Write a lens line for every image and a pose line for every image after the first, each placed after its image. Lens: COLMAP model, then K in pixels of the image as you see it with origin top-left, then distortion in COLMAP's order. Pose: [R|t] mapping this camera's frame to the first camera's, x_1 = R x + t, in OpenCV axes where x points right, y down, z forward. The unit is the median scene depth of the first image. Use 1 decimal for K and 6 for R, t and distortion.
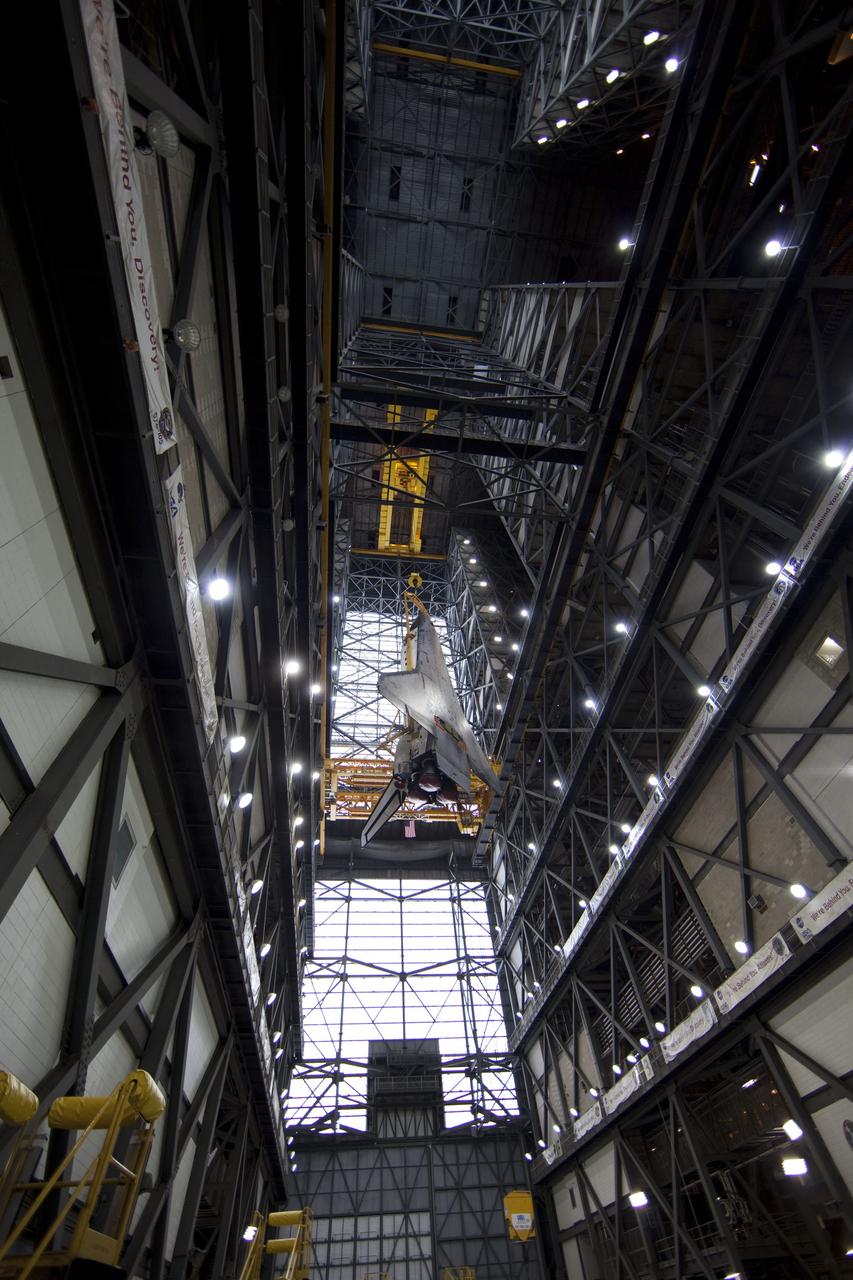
lens RADIAL K [[505.1, 0, 425.3], [0, 505.1, 641.7], [0, 0, 1]] dist [-0.007874, 0.002755]
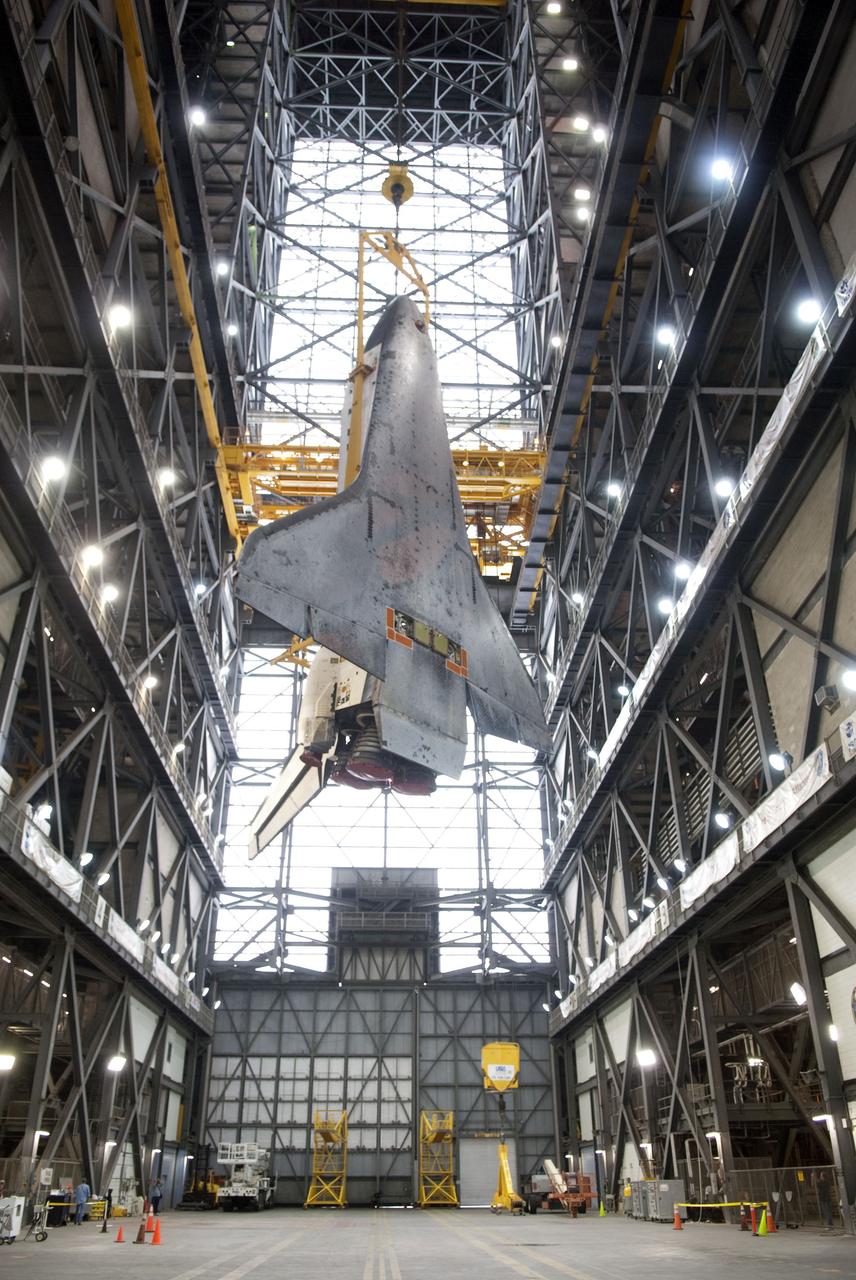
lens RADIAL K [[949.1, 0, 428.0], [0, 949.1, 640.0], [0, 0, 1]] dist [-0.008487, -0.053006]
pose [[0.996319, 0.010678, -0.085054, 0.136194], [0.026127, 0.907173, 0.419946, -0.003289], [0.081643, -0.420623, 0.903555, 0.005178]]
